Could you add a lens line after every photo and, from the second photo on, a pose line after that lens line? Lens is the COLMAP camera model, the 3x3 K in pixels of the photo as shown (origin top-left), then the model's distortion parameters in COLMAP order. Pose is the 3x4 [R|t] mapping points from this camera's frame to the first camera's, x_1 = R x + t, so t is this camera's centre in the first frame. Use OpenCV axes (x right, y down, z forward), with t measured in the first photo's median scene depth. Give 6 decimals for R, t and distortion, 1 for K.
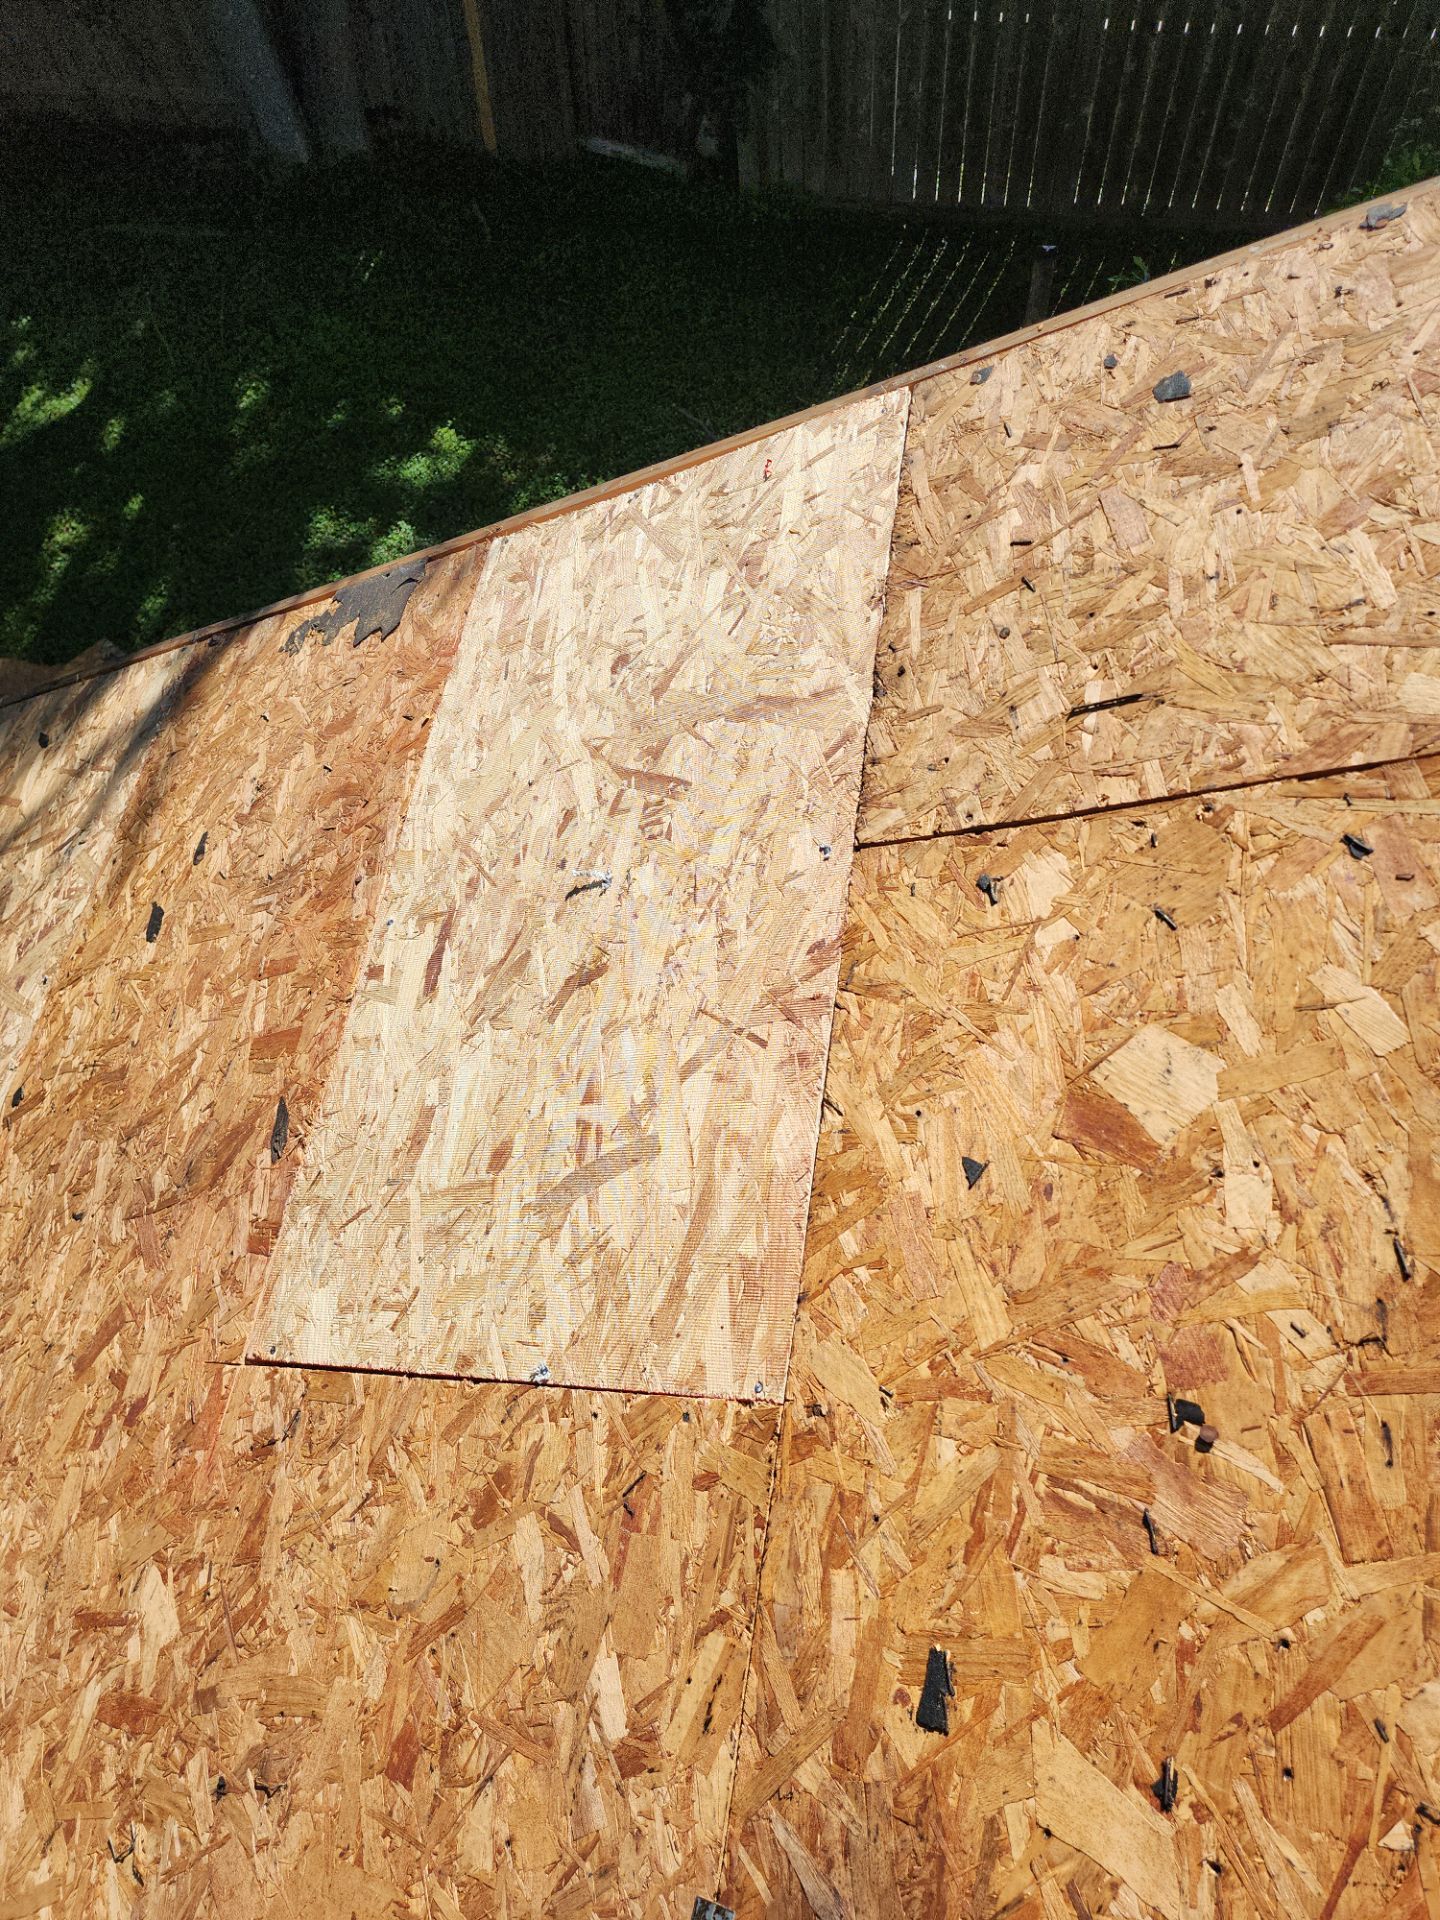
lens RADIAL K [[1146.3, 0, 720.0], [0, 1146.3, 960.0], [0, 0, 1]] dist [0.027114, -0.036202]
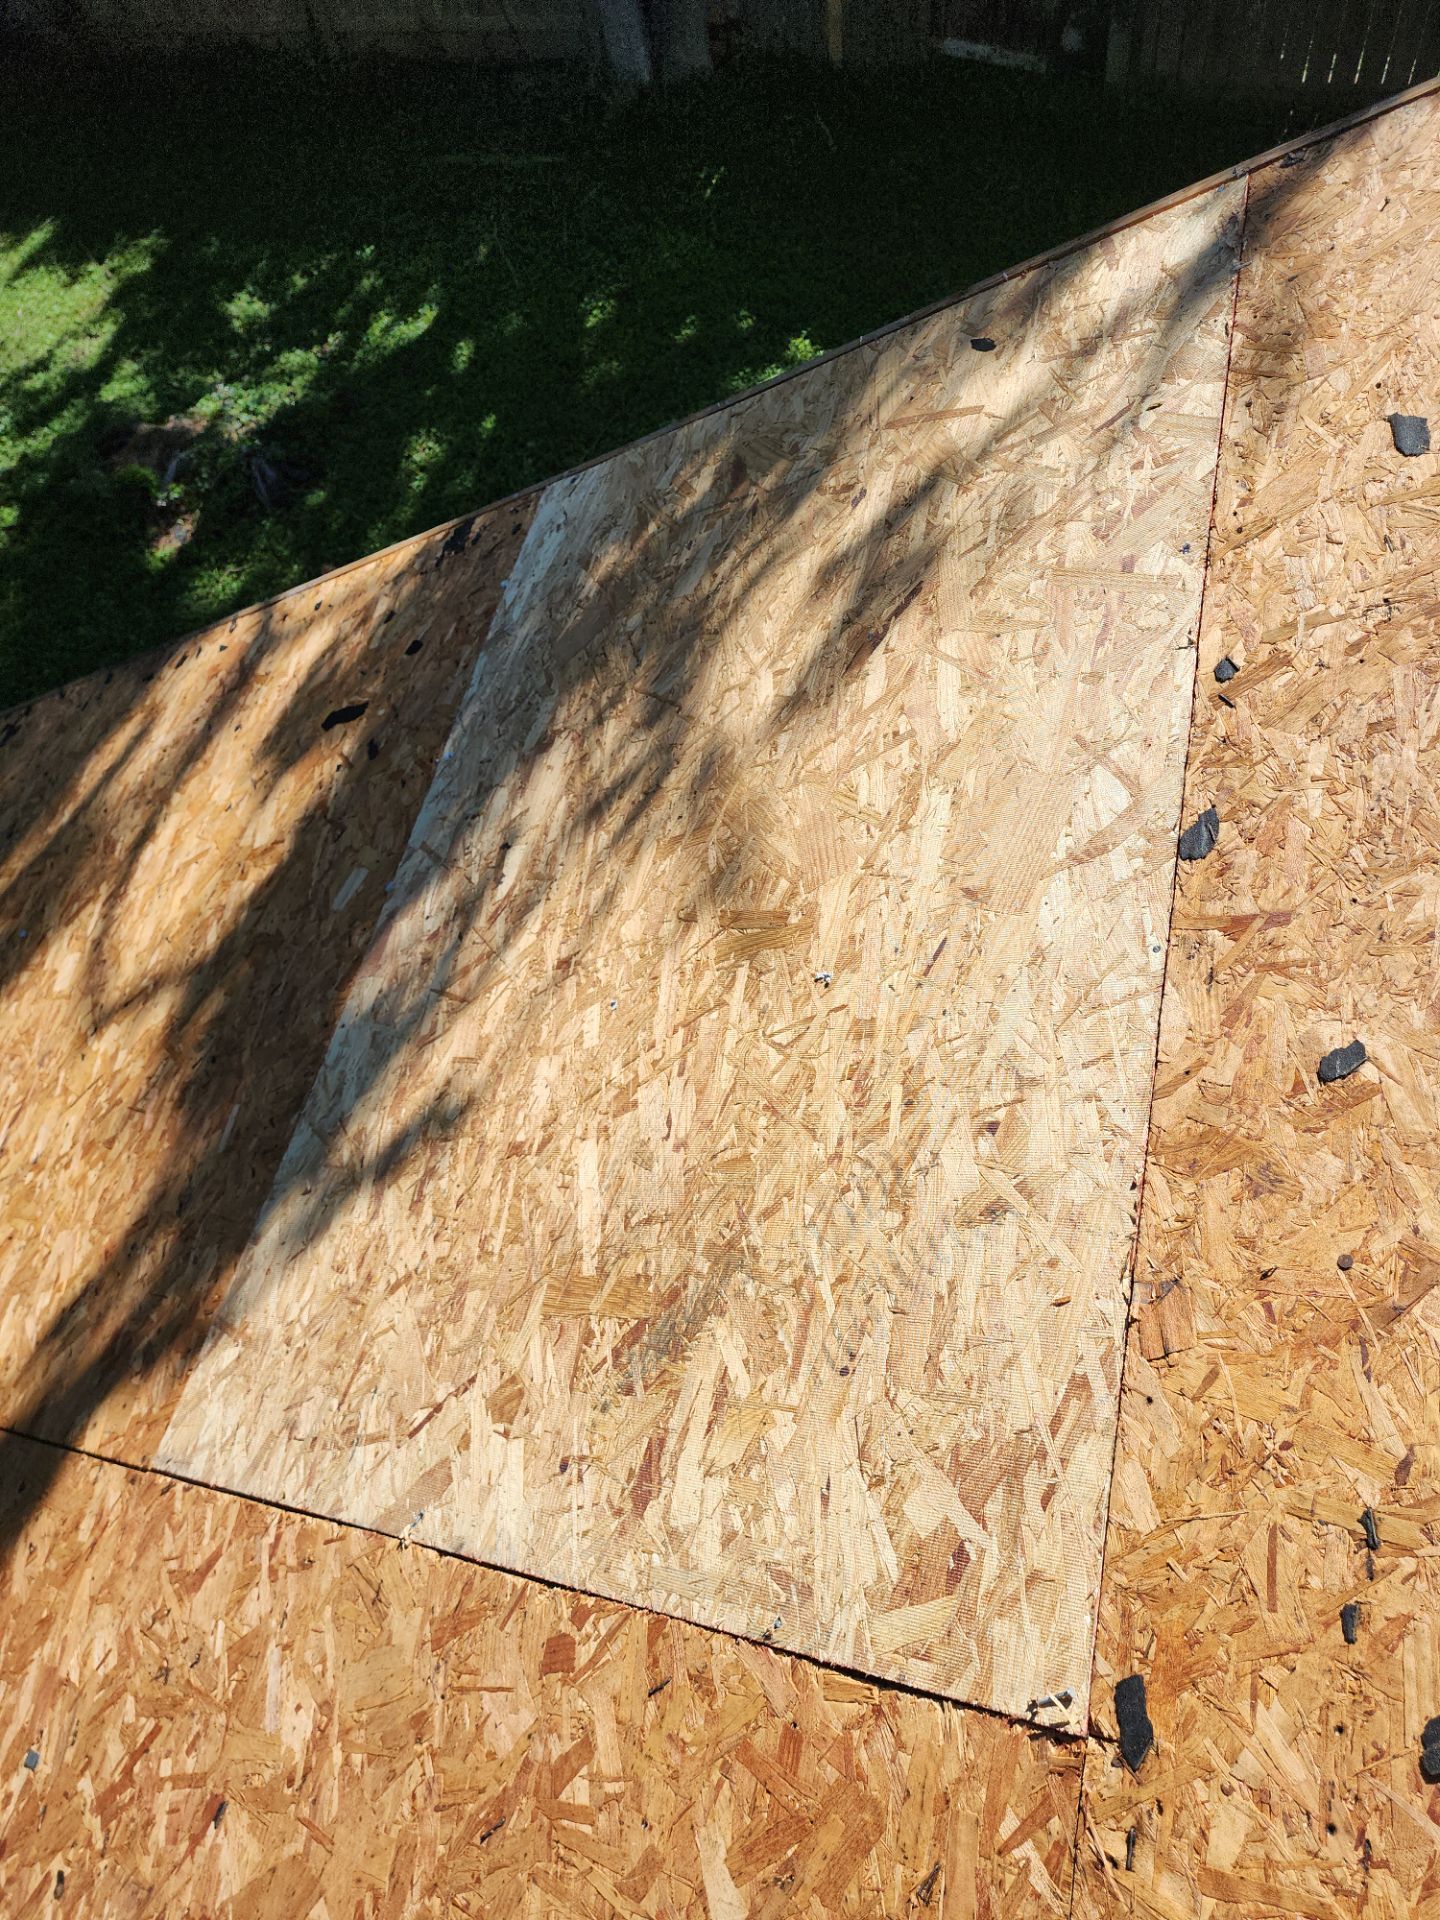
lens RADIAL K [[1146.3, 0, 720.0], [0, 1146.3, 960.0], [0, 0, 1]] dist [0.027114, -0.036202]
pose [[0.995568, 0.008246, -0.093680, -0.210415], [-0.010893, 0.999555, -0.027785, 0.080188], [0.093409, 0.028683, 0.995215, 0.059448]]
